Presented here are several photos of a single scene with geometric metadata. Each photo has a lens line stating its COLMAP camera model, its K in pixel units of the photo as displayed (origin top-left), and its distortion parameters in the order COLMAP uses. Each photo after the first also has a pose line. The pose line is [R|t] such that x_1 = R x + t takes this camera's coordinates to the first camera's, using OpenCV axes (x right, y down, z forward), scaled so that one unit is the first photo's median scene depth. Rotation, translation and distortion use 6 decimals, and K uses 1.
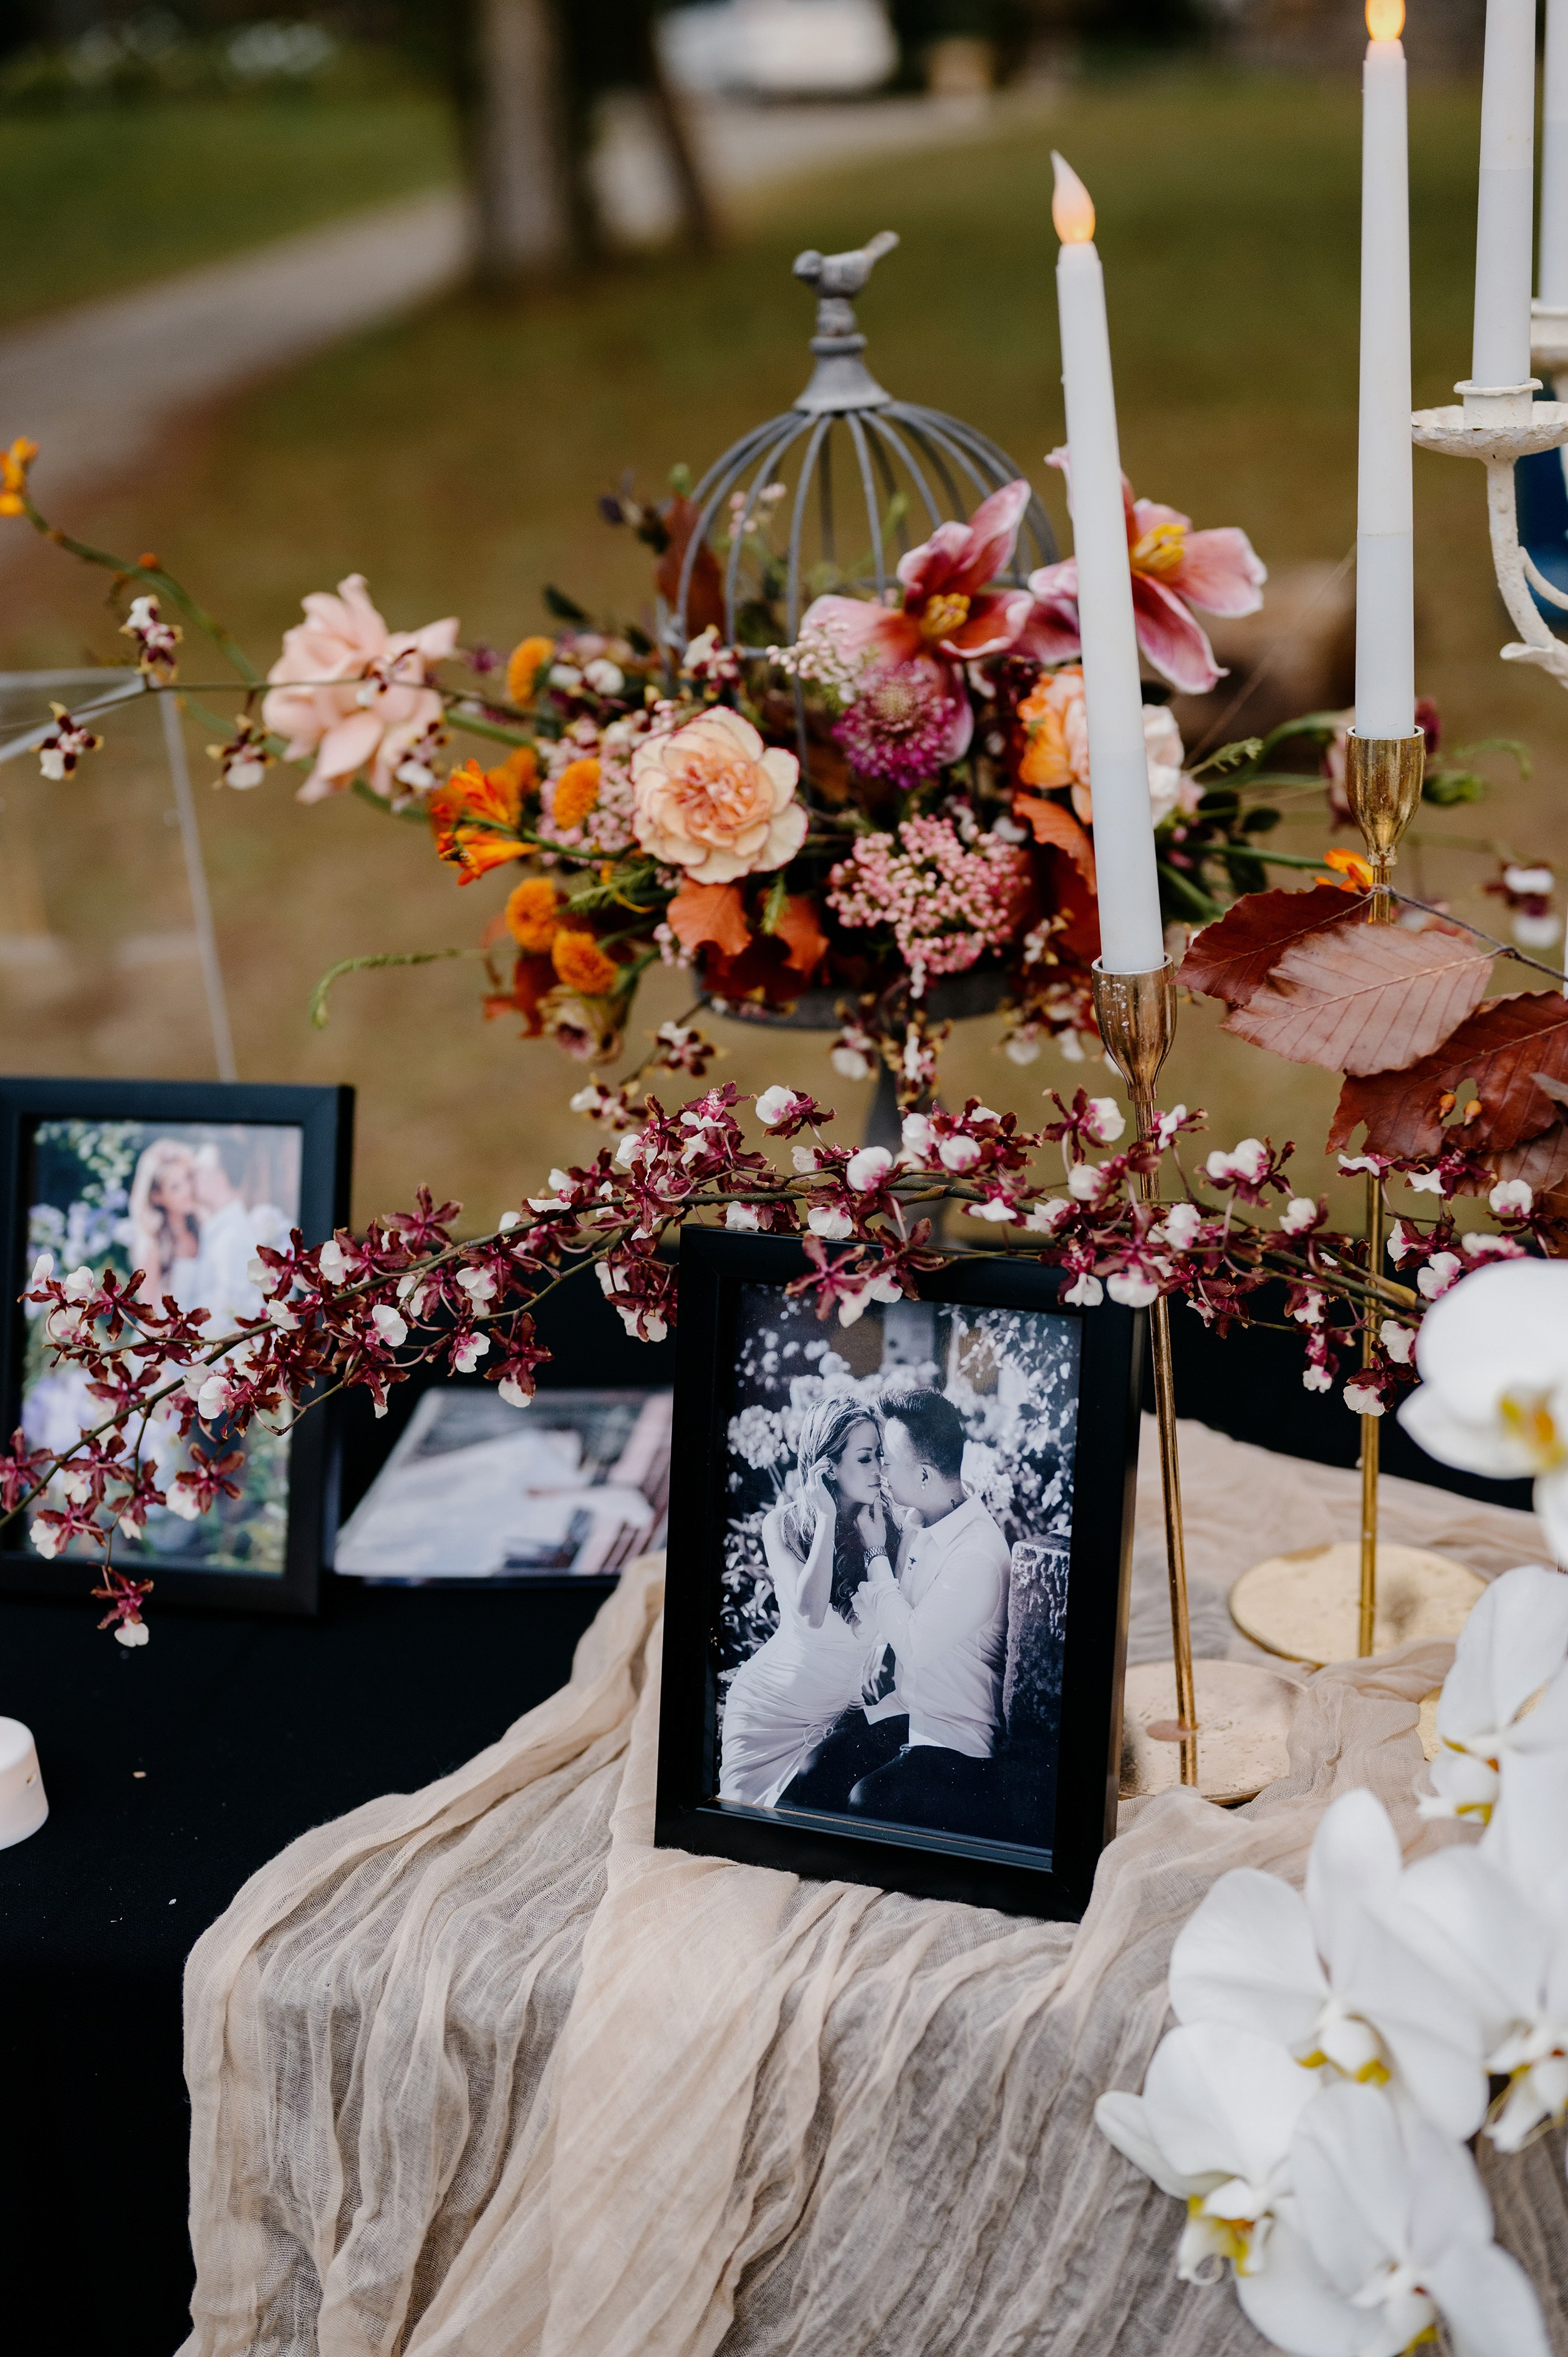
lens RADIAL K [[3256.2, 0, 731.3], [0, 3256.2, 1203.2], [0, 0, 1]] dist [-0.002319, -0.058729]
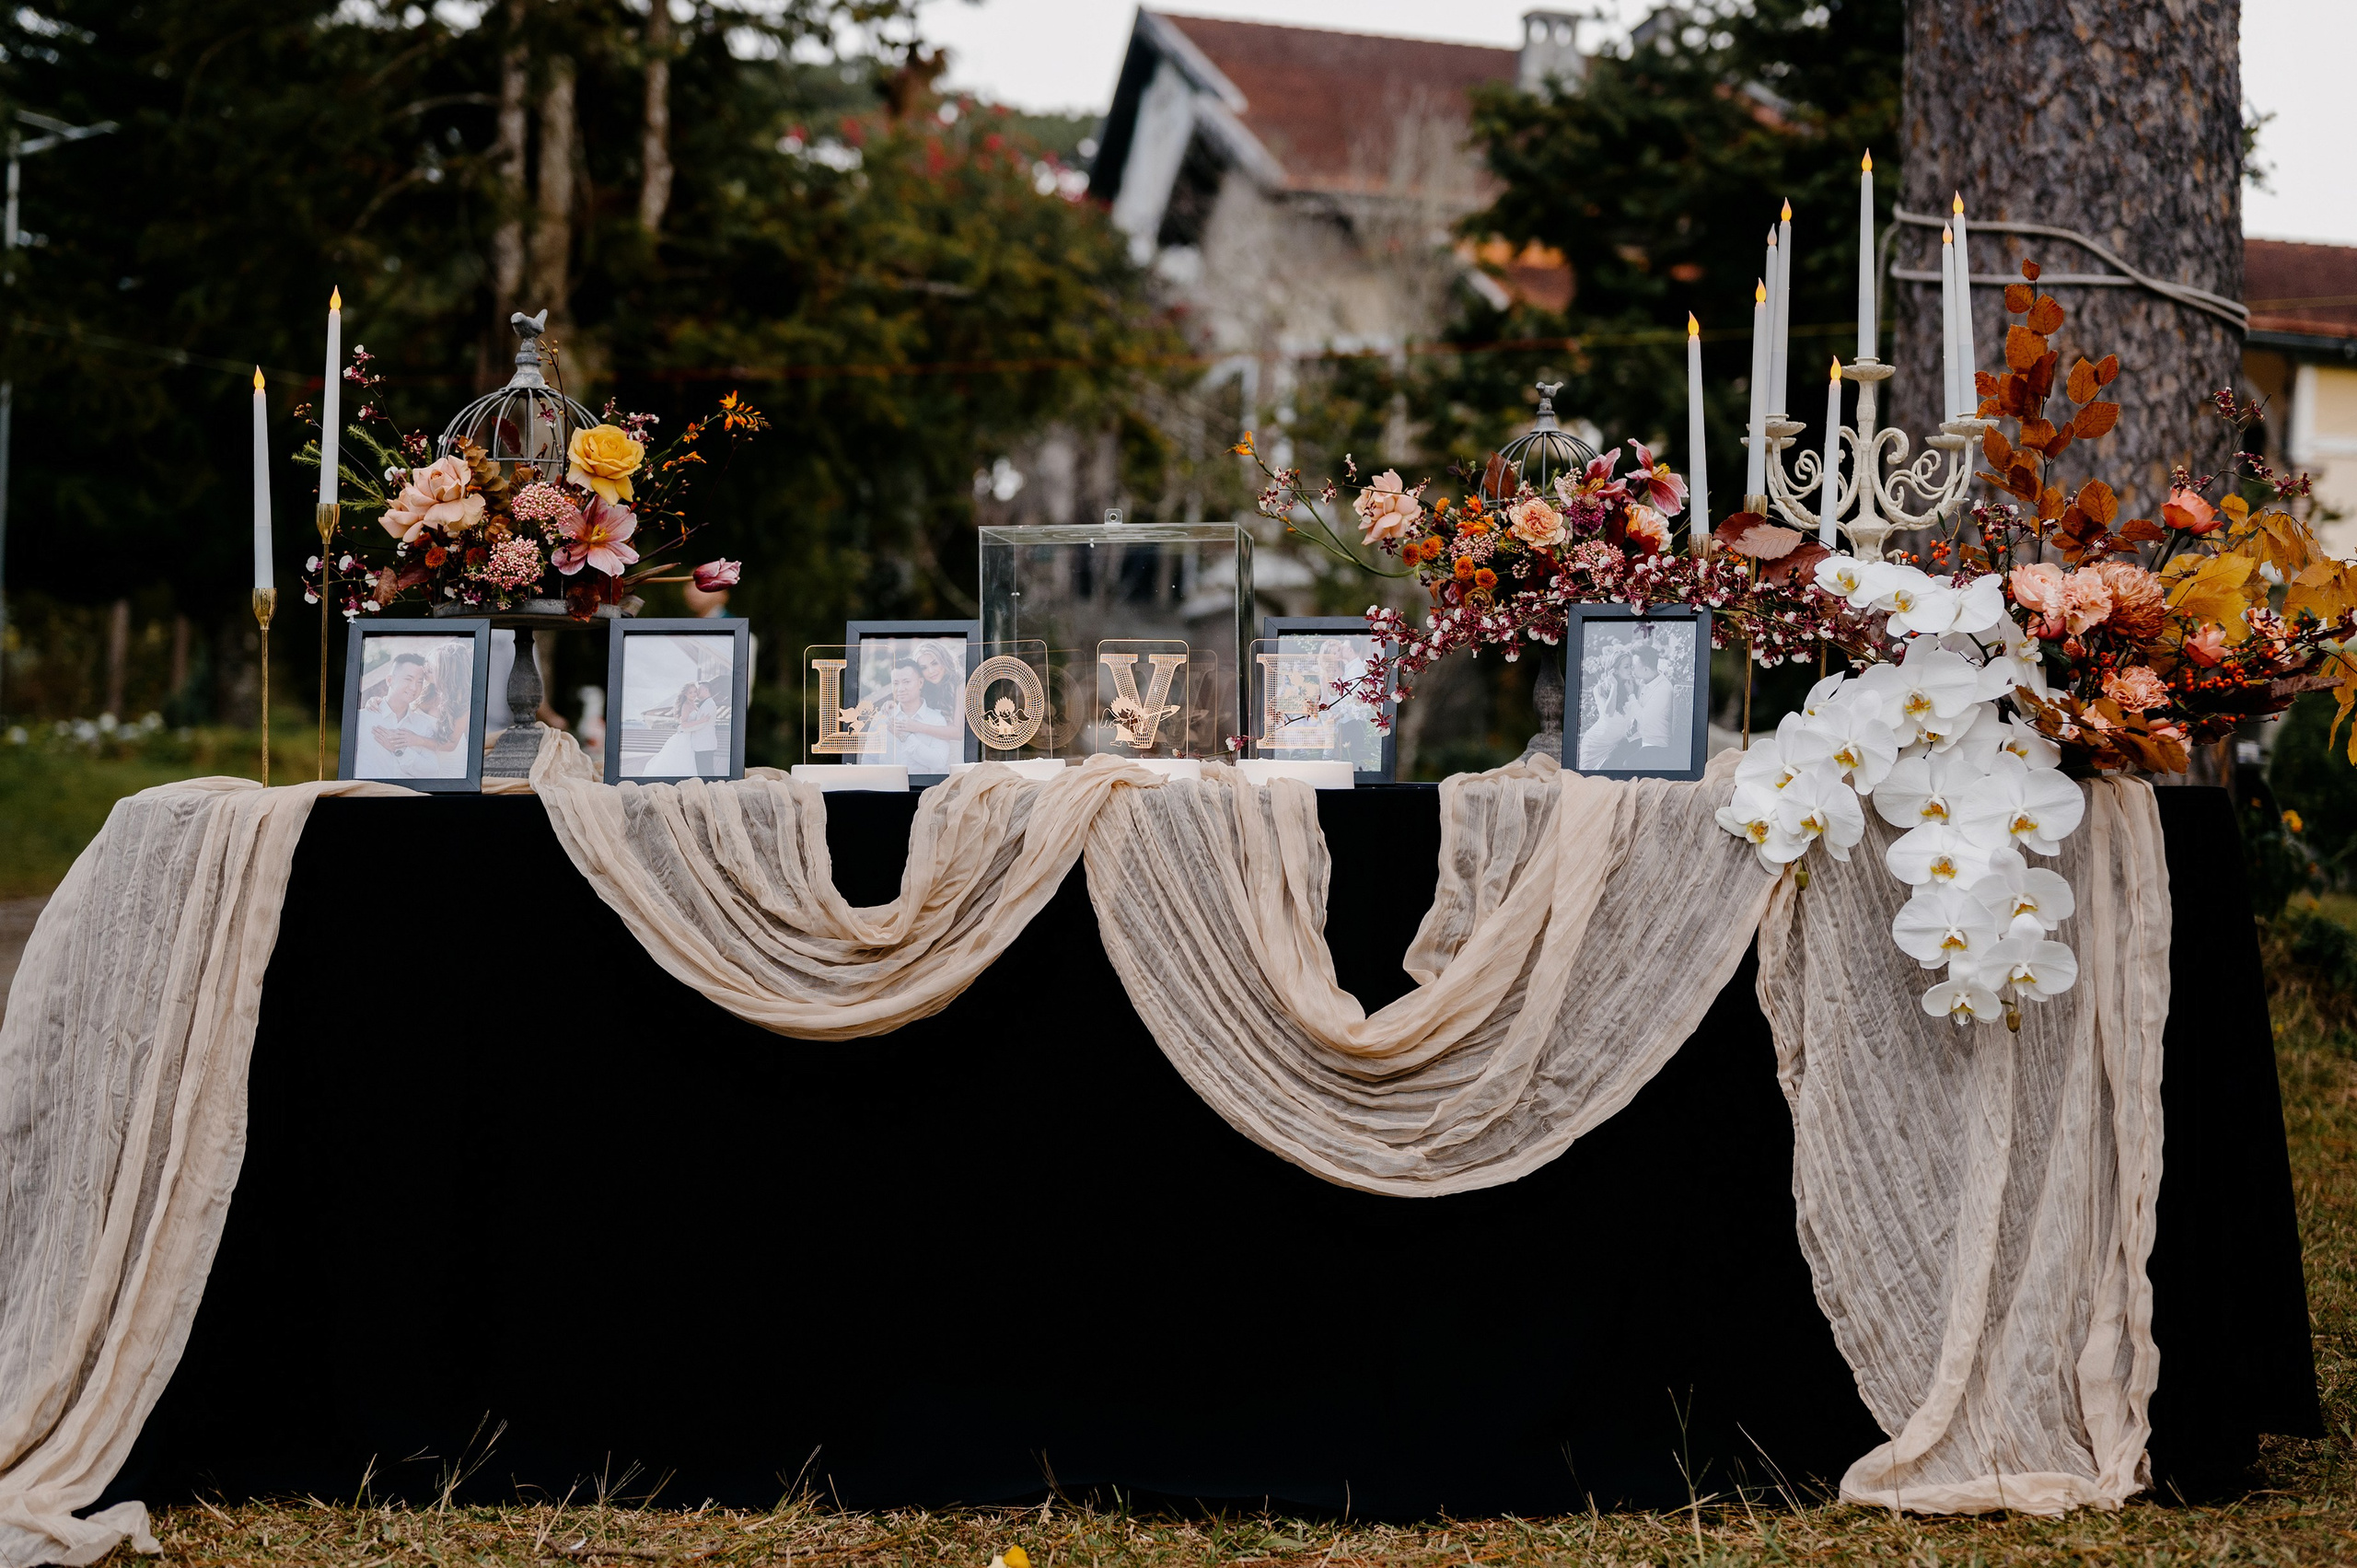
lens RADIAL K [[3256.4, 0, 1178.5], [0, 3256.4, 784.0], [0, 0, 1]] dist [-0.002319, -0.058729]
pose [[0.976820, 0.085106, 0.196415, -1.056021], [-0.012841, 0.939212, -0.343097, 1.343994], [-0.213675, 0.332622, 0.918535, -1.948364]]
